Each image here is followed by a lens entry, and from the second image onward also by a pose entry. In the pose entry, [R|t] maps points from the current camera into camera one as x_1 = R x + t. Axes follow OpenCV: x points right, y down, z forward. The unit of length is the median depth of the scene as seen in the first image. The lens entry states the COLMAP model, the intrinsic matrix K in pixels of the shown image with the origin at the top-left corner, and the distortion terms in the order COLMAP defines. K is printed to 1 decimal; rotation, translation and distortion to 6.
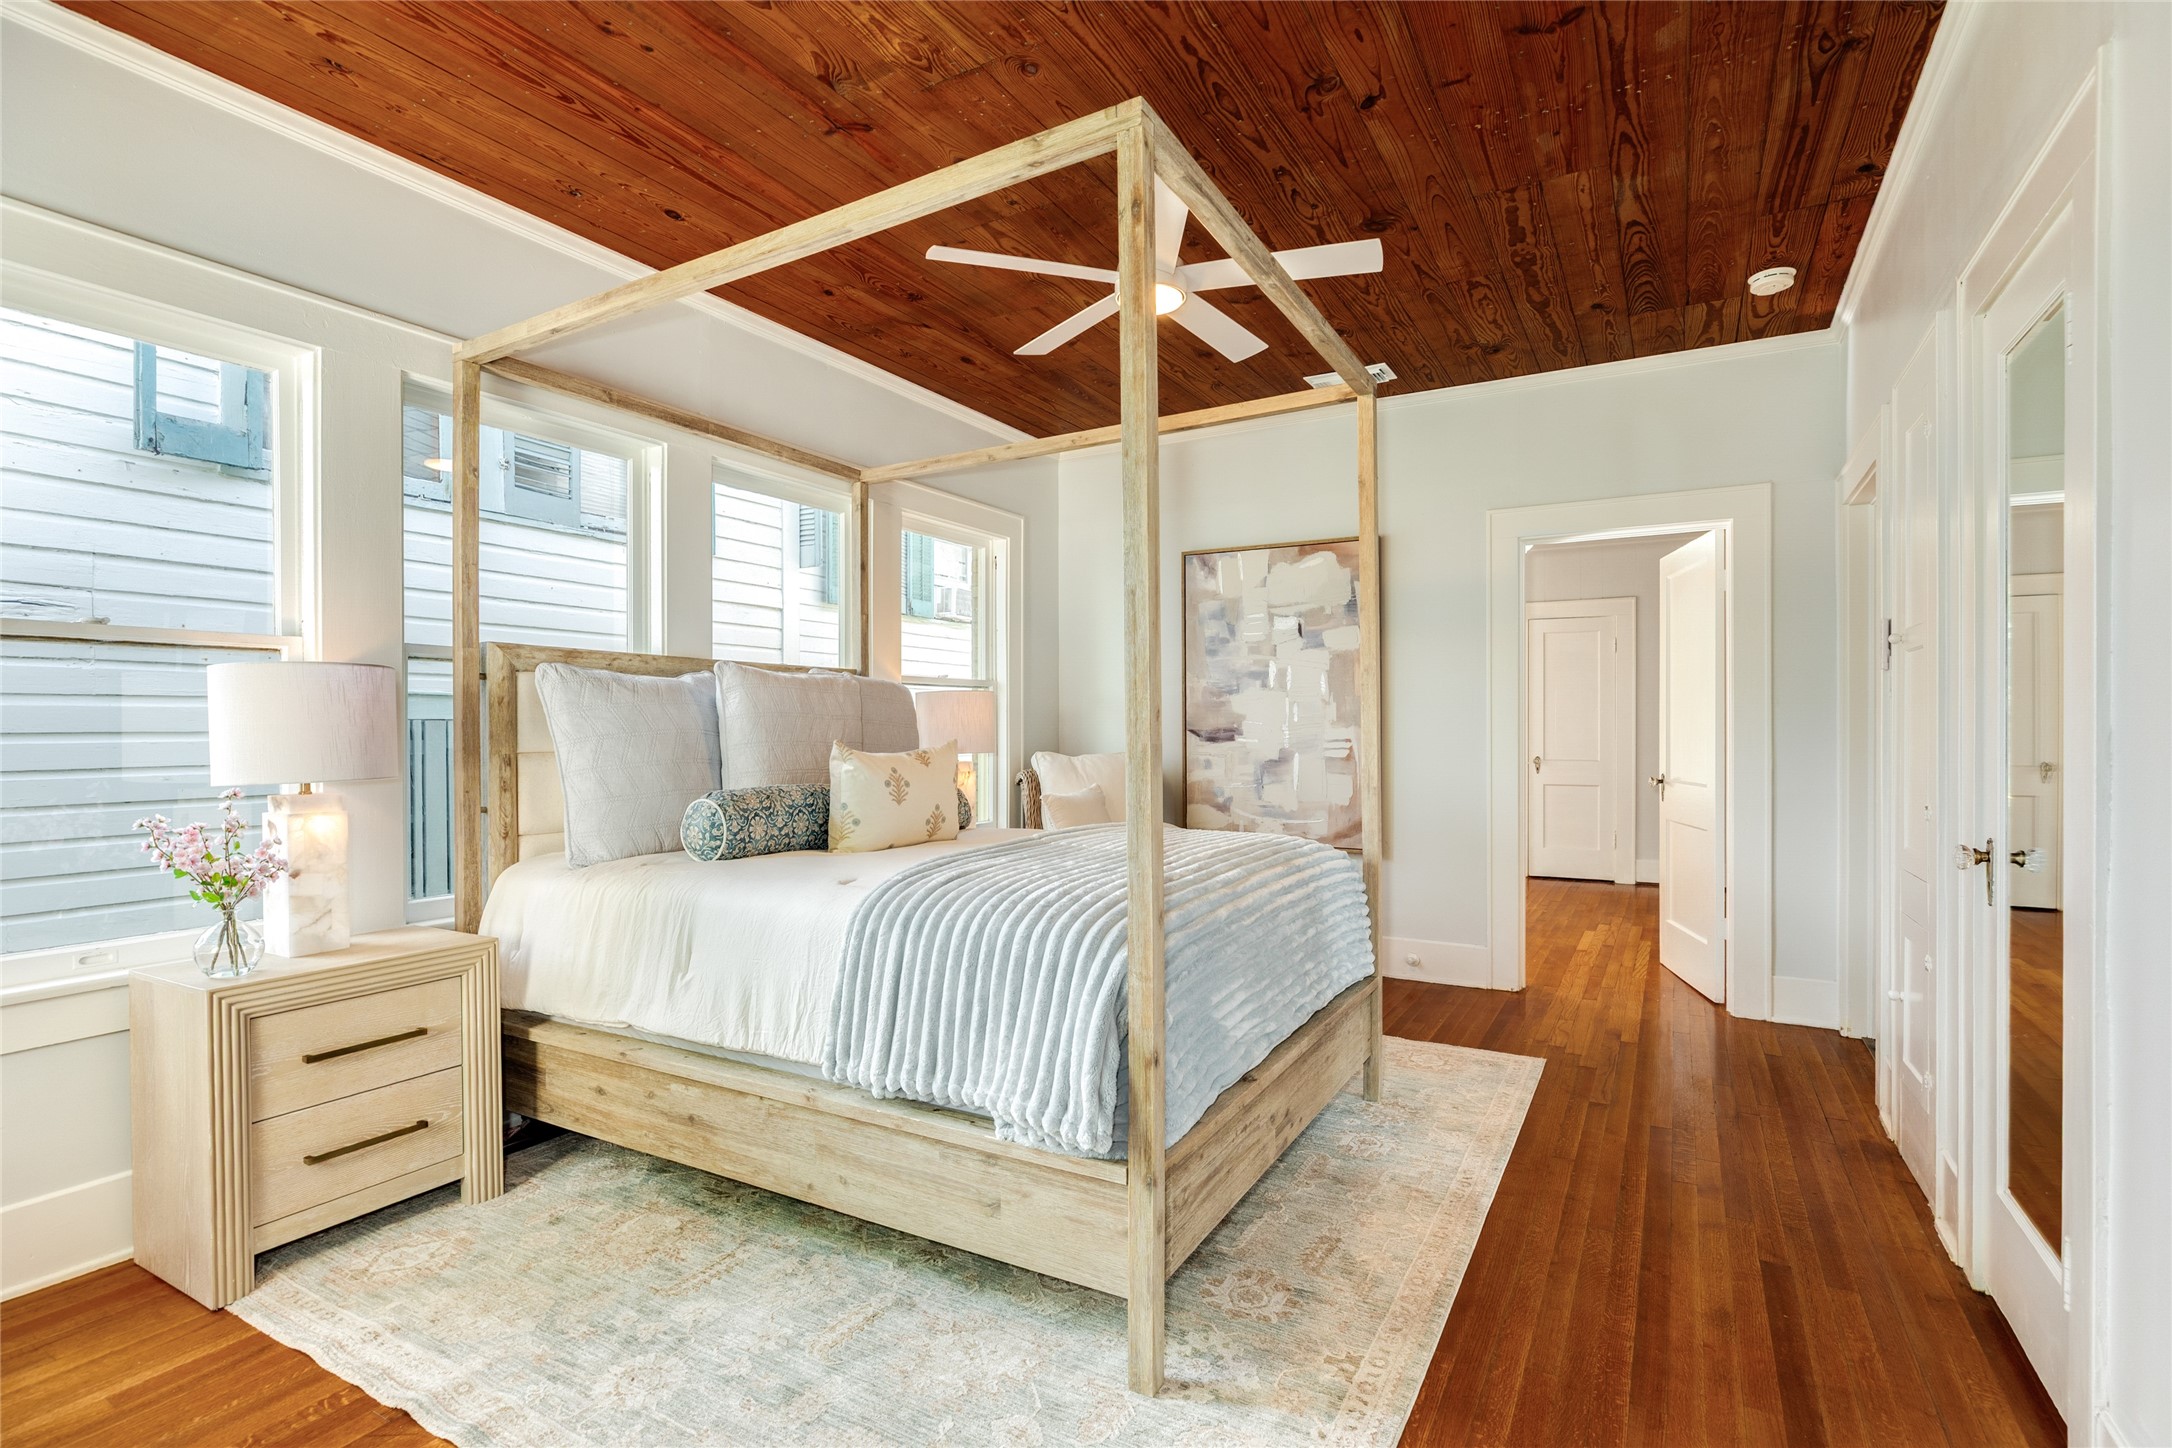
lens RADIAL K [[1069.1, 0, 1075.5], [0, 1069.1, 732.6], [0, 0, 1]] dist [-0.001164, 0.000025]
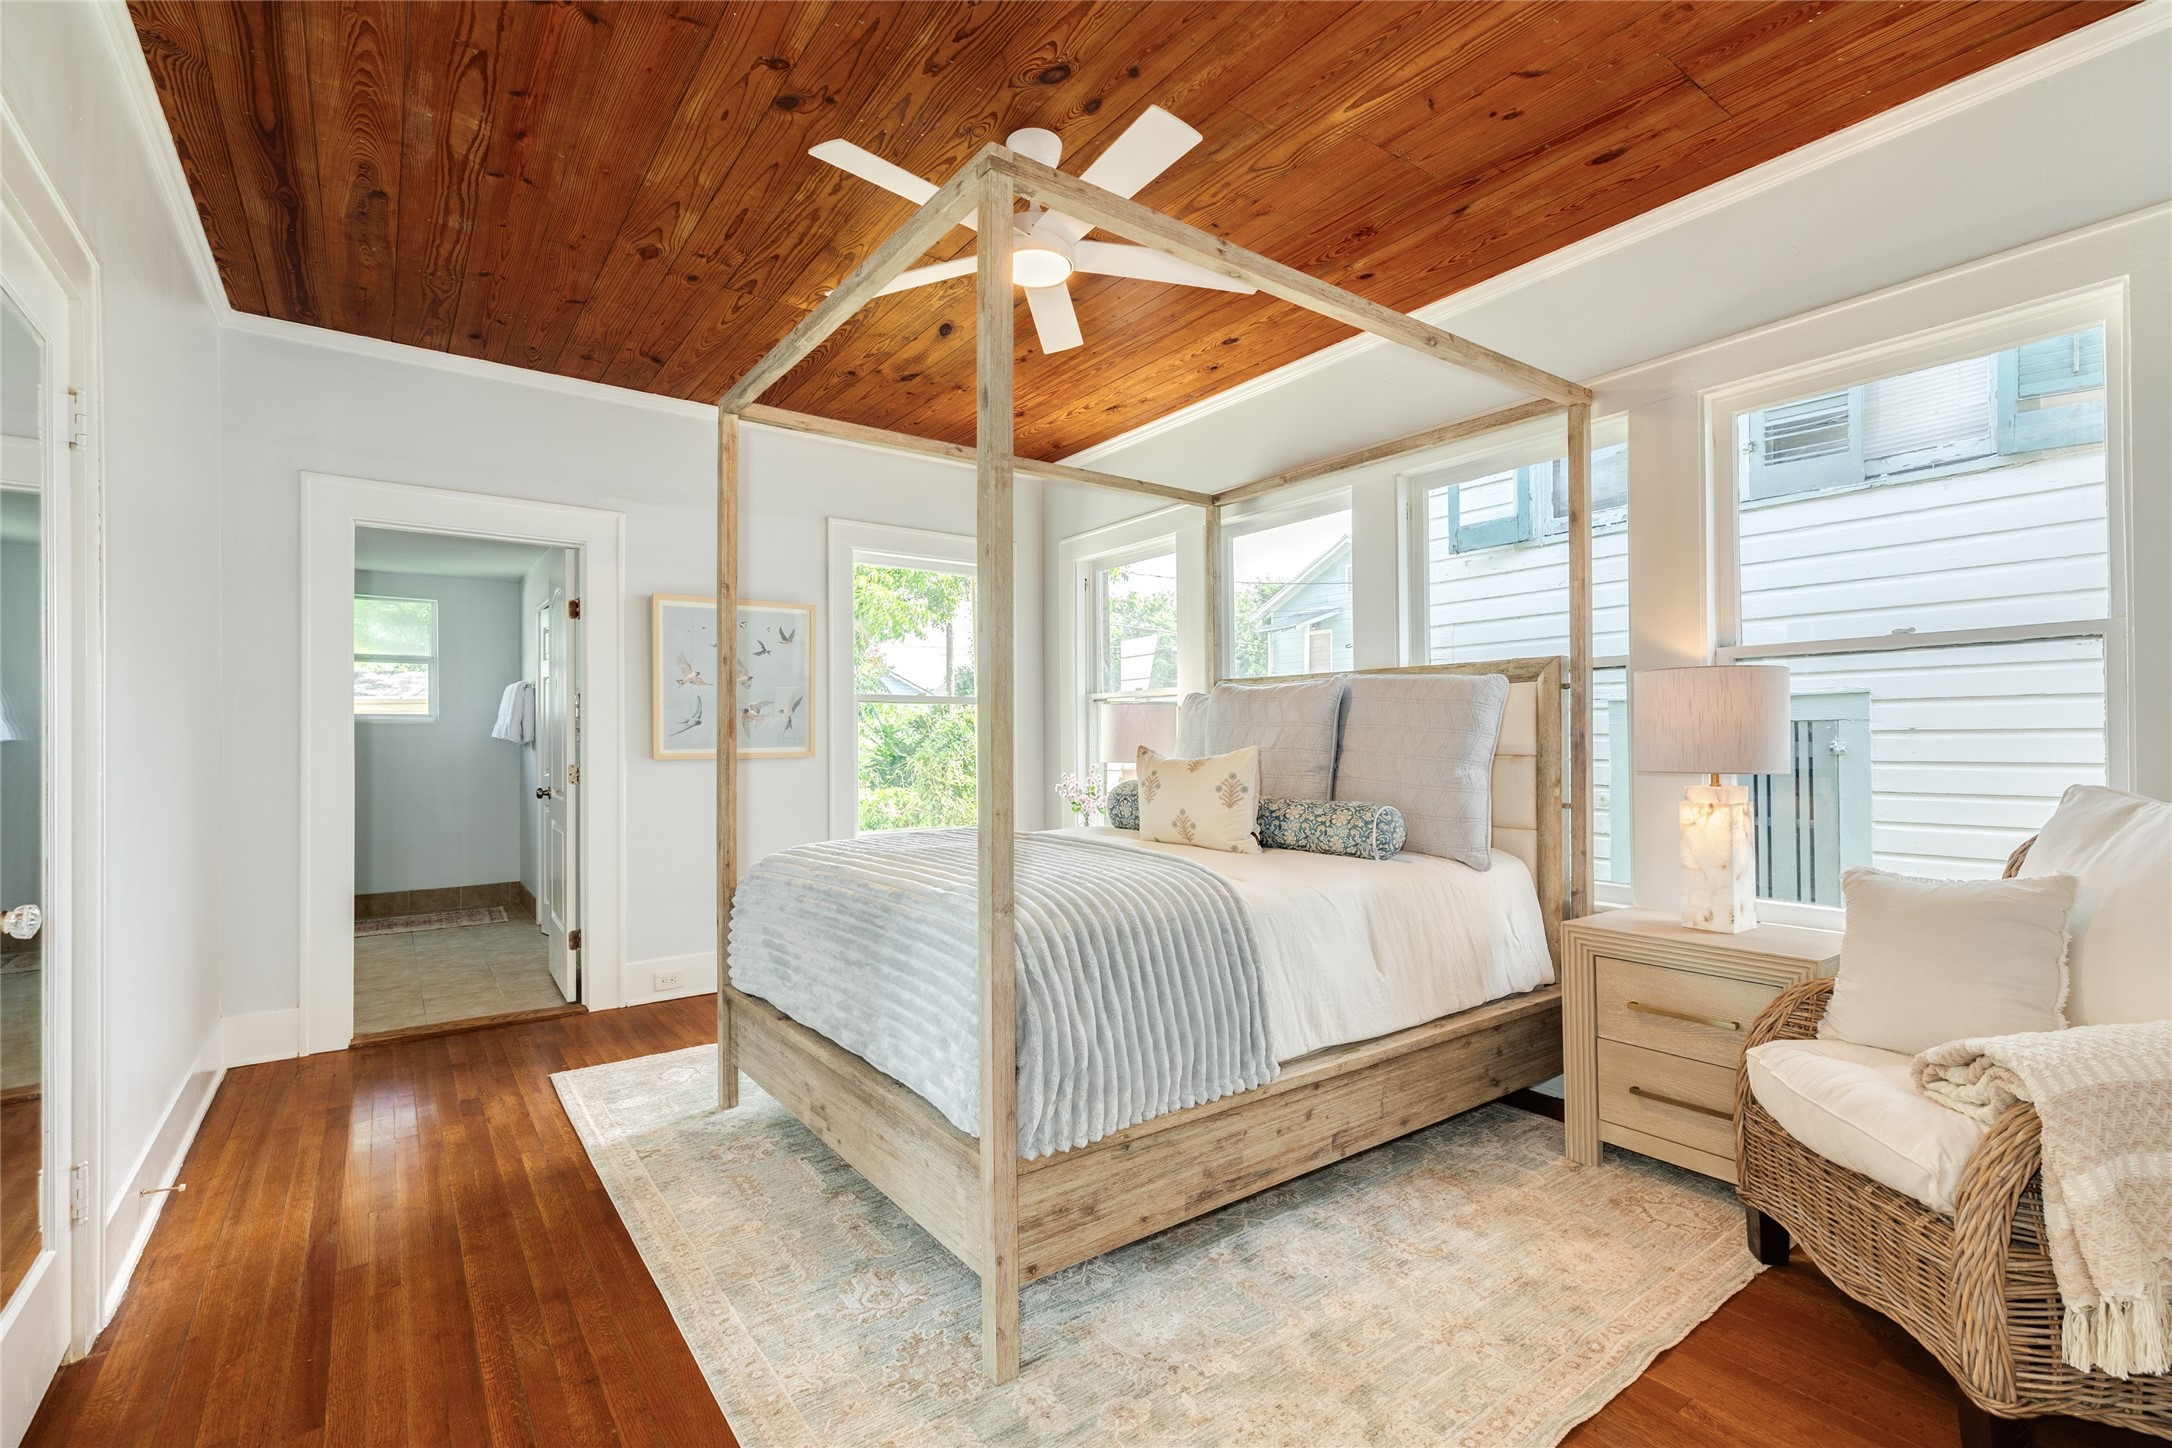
lens RADIAL K [[968.1, 0, 1082.1], [0, 968.1, 730.2], [0, 0, 1]] dist [0.000635, 0.000181]
pose [[-0.417221, -0.000673, -0.908805, 0.801533], [0.005123, 0.999982, -0.003093, -0.006071], [0.908791, -0.005947, -0.417210, 1.370732]]
